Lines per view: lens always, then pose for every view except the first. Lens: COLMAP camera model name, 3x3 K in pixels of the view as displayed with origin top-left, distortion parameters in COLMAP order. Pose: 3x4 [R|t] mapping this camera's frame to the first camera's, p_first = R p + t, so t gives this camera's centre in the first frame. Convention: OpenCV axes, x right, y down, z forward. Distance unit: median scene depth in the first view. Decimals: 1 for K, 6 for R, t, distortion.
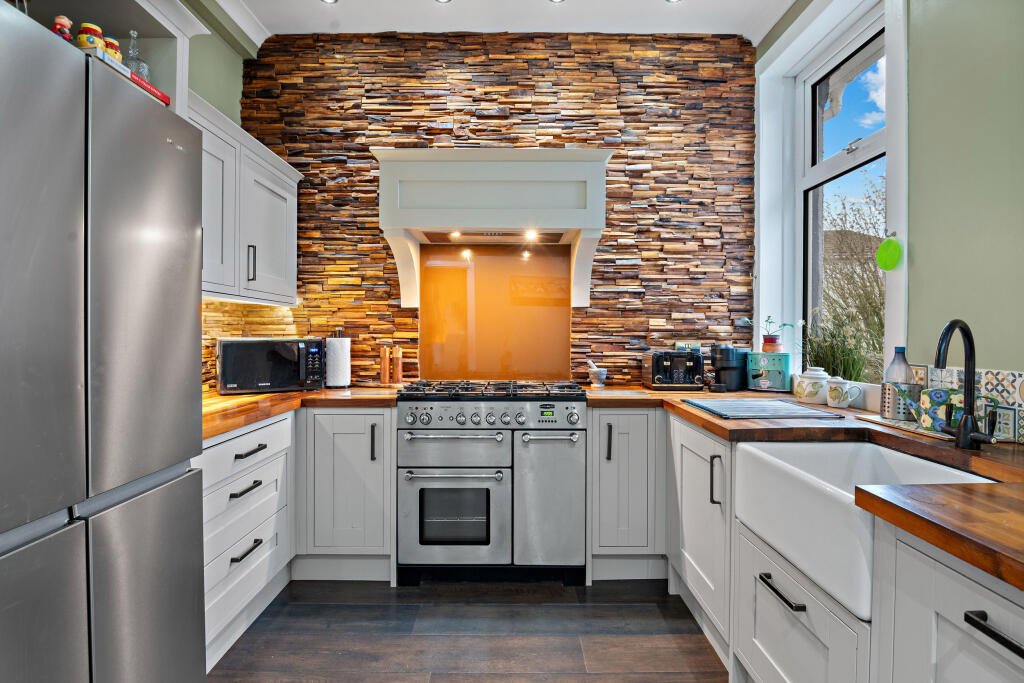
lens RADIAL K [[488.4, 0, 509.5], [0, 488.4, 337.9], [0, 0, 1]] dist [-0.012220, -0.005267]
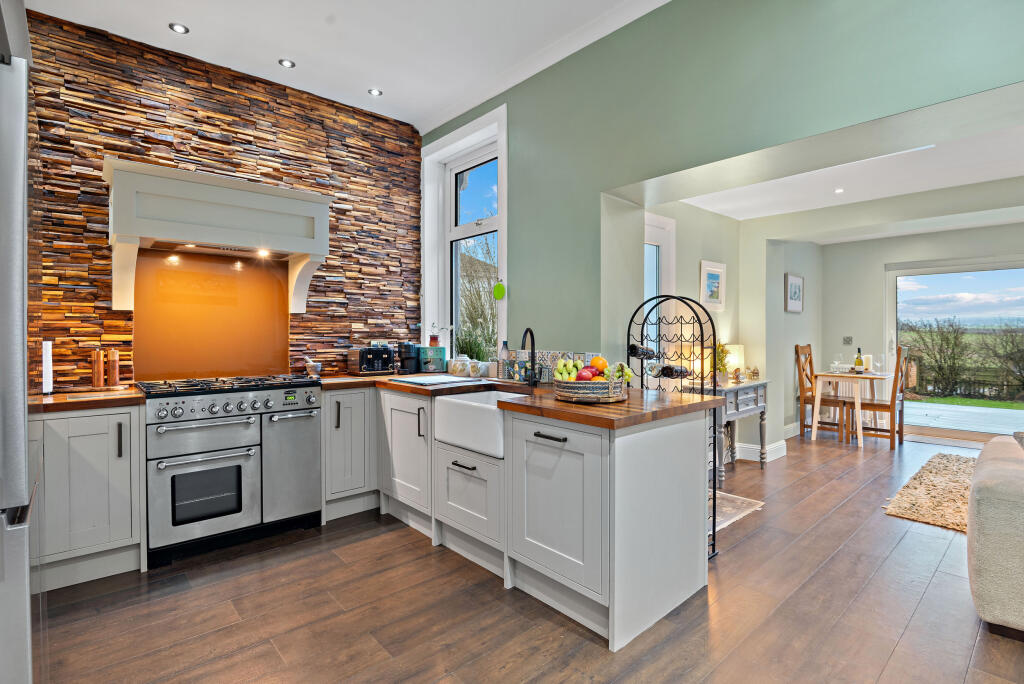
lens RADIAL K [[488.4, 0, 510.9], [0, 488.4, 339.3], [0, 0, 1]] dist [-0.012220, -0.005267]
pose [[0.748936, -0.012402, 0.662526, -0.269934], [0.010769, 0.999921, 0.006545, -0.000376], [-0.662555, 0.002233, 0.749010, -0.274587]]
